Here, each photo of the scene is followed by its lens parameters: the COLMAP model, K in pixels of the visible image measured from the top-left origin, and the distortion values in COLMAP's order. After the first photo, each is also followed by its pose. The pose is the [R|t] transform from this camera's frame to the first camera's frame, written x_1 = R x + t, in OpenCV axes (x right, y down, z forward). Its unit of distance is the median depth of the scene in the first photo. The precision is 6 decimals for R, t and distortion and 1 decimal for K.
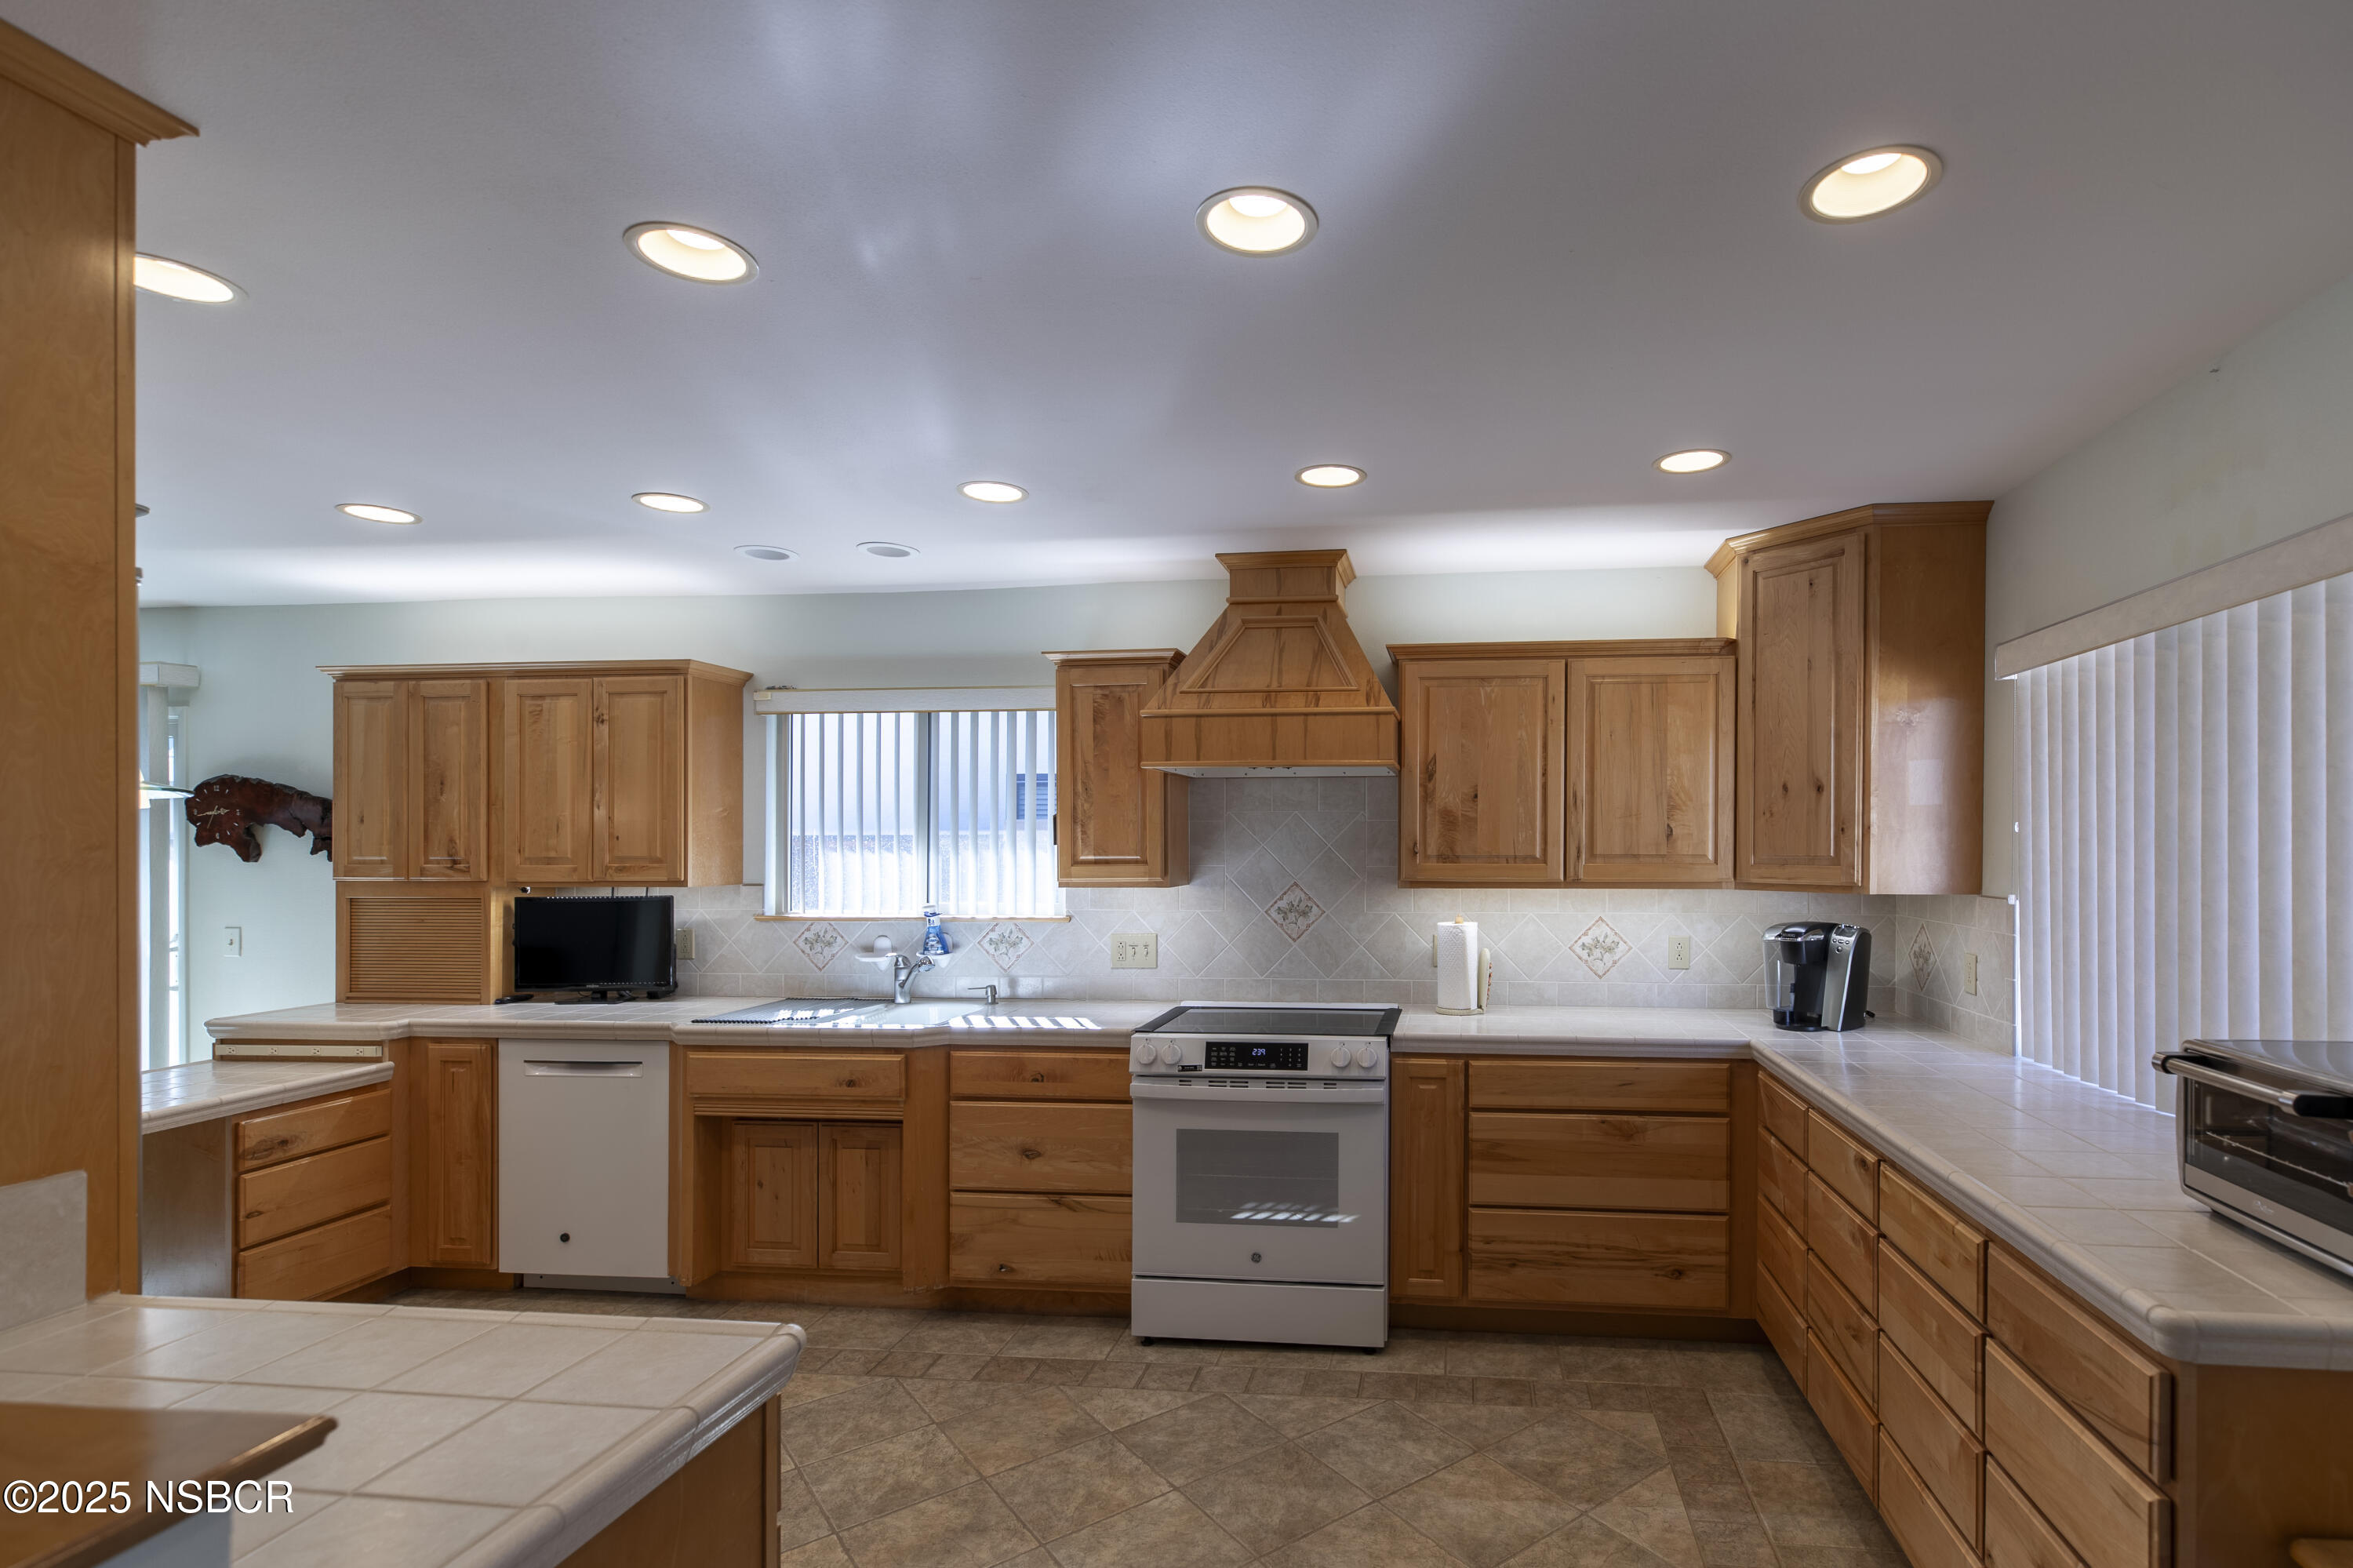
lens RADIAL K [[1121.3, 0, 1339.7], [0, 1121.3, 835.4], [0, 0, 1]] dist [0.008165, 0.000304]
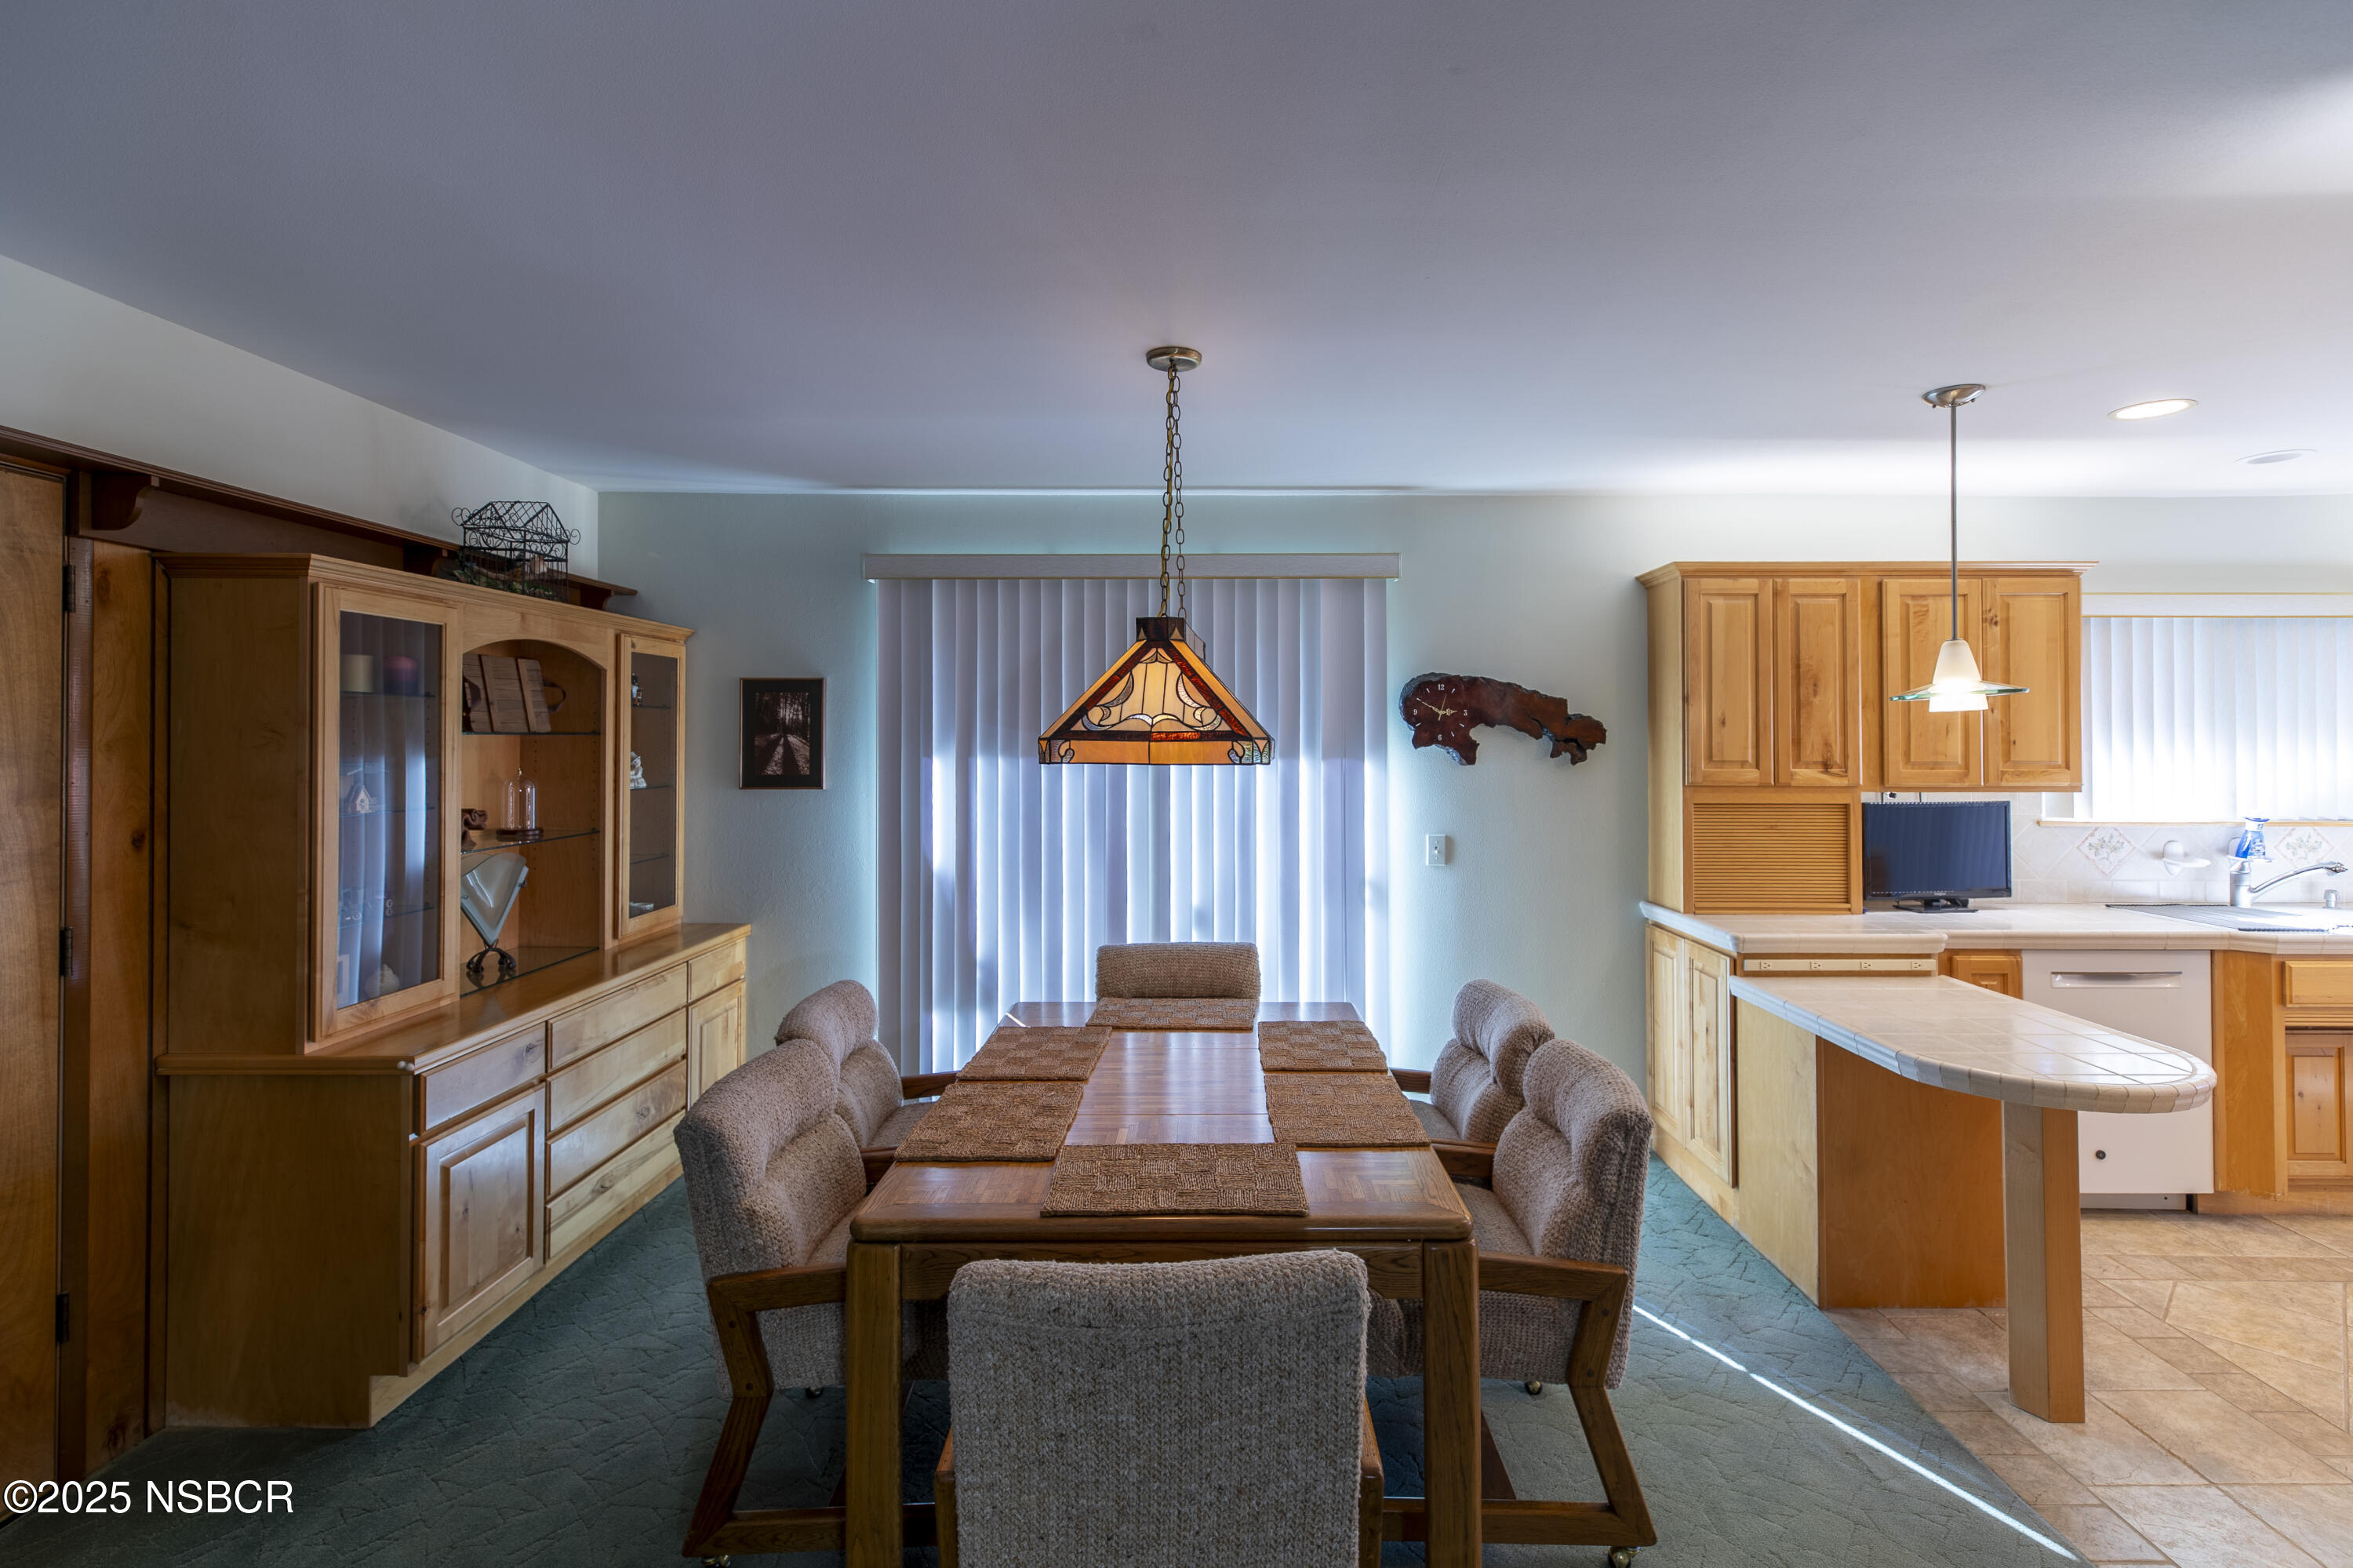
lens RADIAL K [[1121.3, 0, 1225.0], [0, 1121.3, 716.2], [0, 0, 1]] dist [0.008165, 0.000304]
pose [[0.993143, 0.005942, 0.116753, -1.567590], [-0.003914, 0.999838, -0.017594, -0.000499], [-0.116839, 0.017016, 0.993005, 0.118058]]
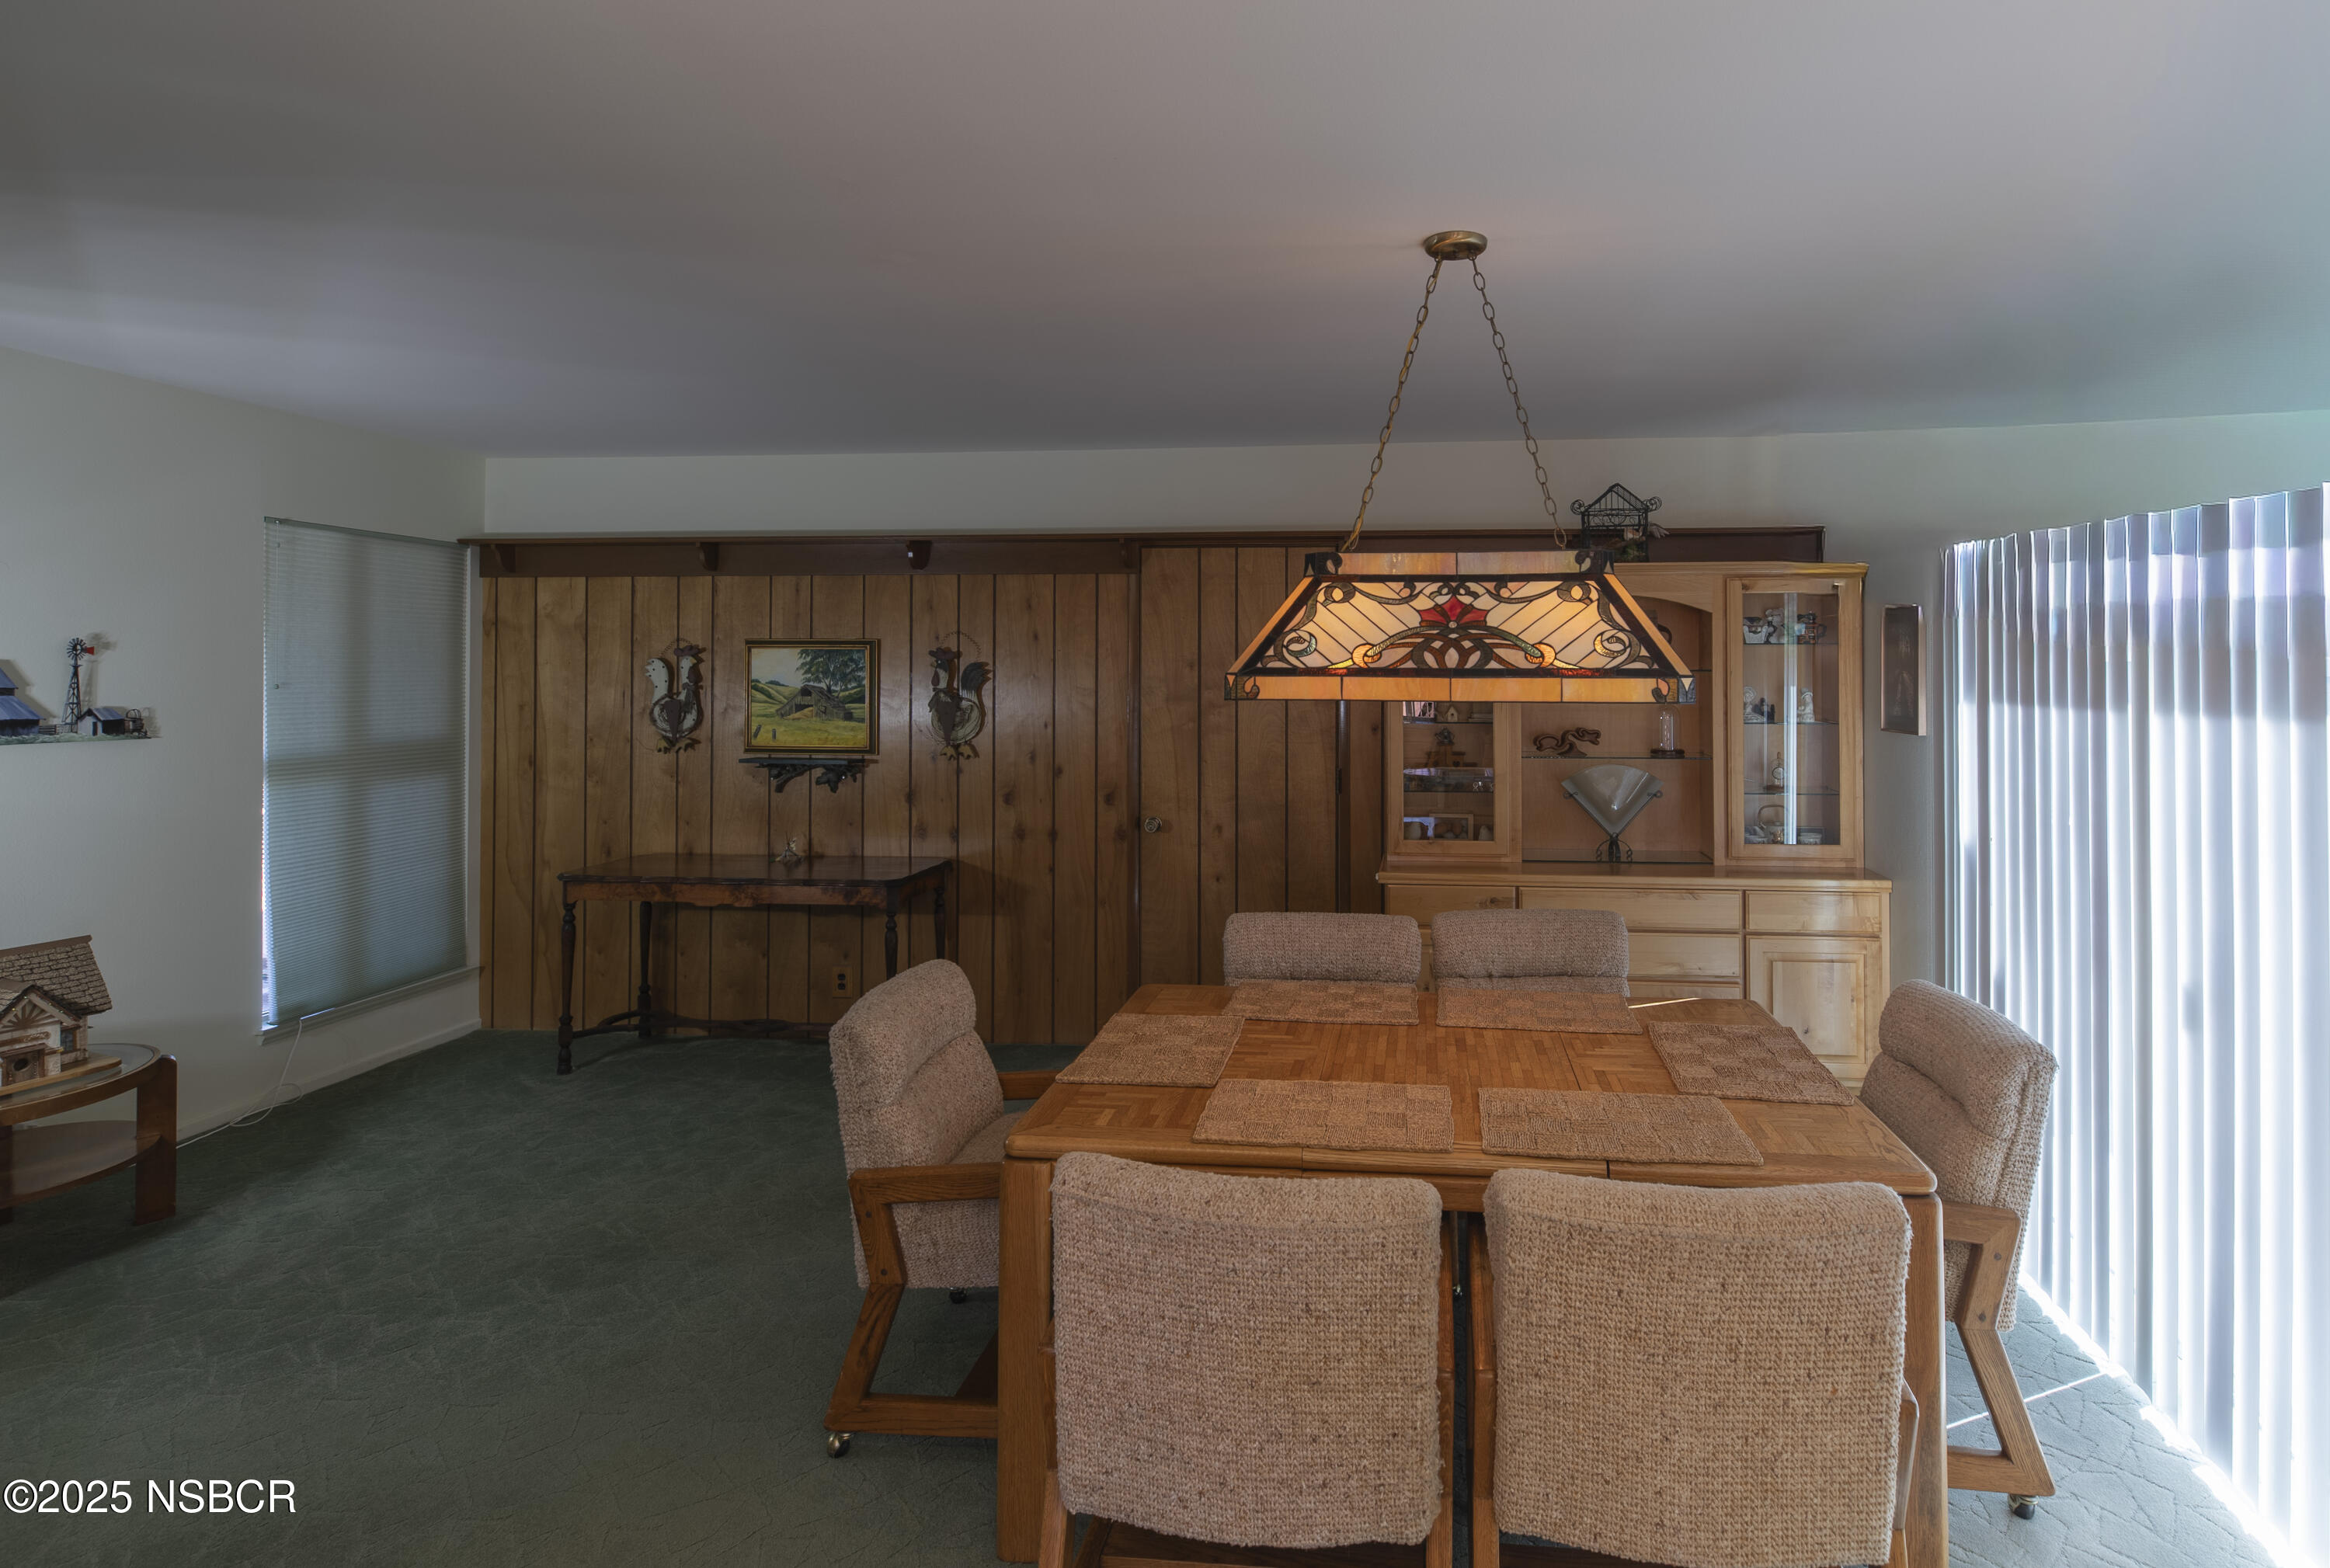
lens RADIAL K [[1232.9, 0, 1308.3], [0, 1232.9, 661.9], [0, 0, 1]] dist [0.001126, -0.000938]
pose [[0.023516, -0.009591, -0.999677, -0.810715], [0.003332, 0.999949, -0.009515, 0.000350], [0.999718, -0.003107, 0.023547, 0.761443]]
